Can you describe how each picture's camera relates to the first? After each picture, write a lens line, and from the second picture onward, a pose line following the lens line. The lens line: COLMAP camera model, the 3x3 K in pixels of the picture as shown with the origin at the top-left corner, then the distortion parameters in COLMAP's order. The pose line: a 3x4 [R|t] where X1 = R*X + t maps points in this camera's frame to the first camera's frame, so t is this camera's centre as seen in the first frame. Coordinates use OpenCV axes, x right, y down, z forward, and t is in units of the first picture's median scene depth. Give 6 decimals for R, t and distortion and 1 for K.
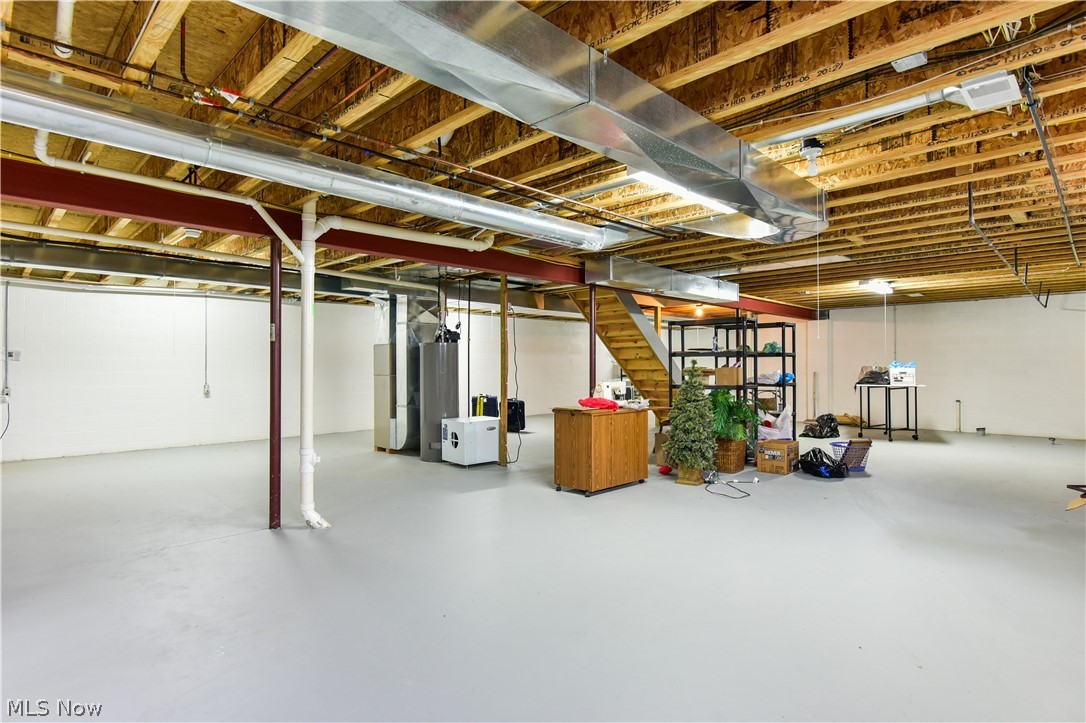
lens RADIAL K [[570.3, 0, 543.0], [0, 570.3, 361.5], [0, 0, 1]] dist [0.000070, 0.000101]
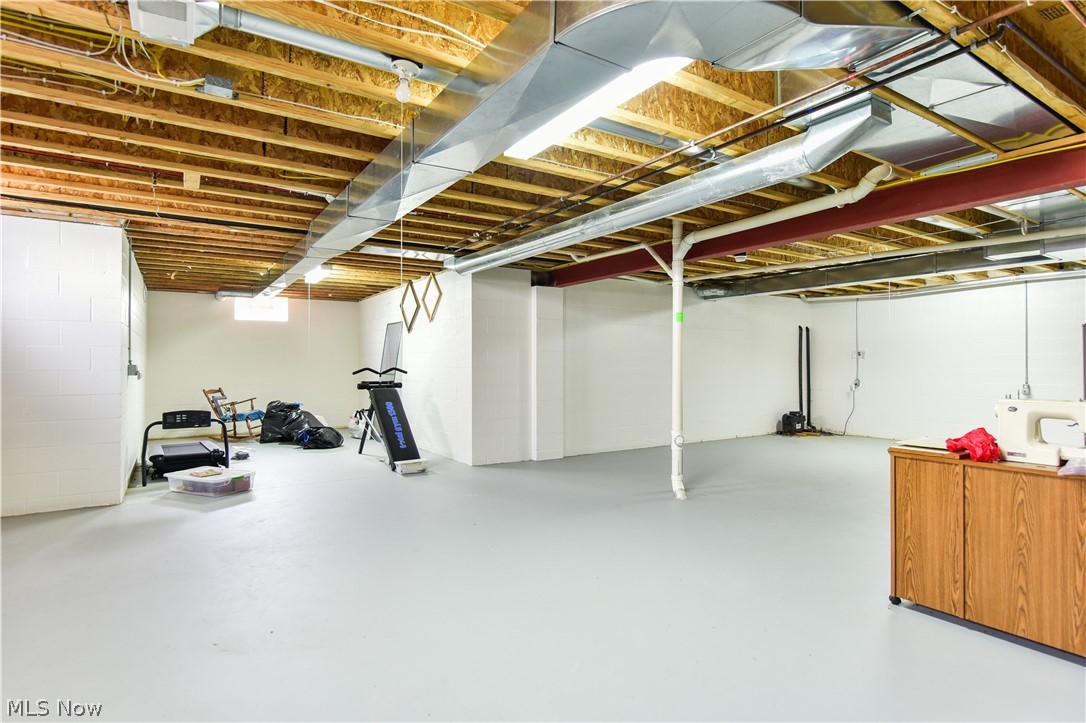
lens RADIAL K [[570.3, 0, 543.0], [0, 570.3, 361.5], [0, 0, 1]] dist [0.000070, 0.000101]
pose [[-0.199157, 0.001796, -0.979966, 0.816745], [0.009210, 0.999958, -0.000040, -0.002258], [0.979924, -0.009033, -0.199165, 0.956071]]
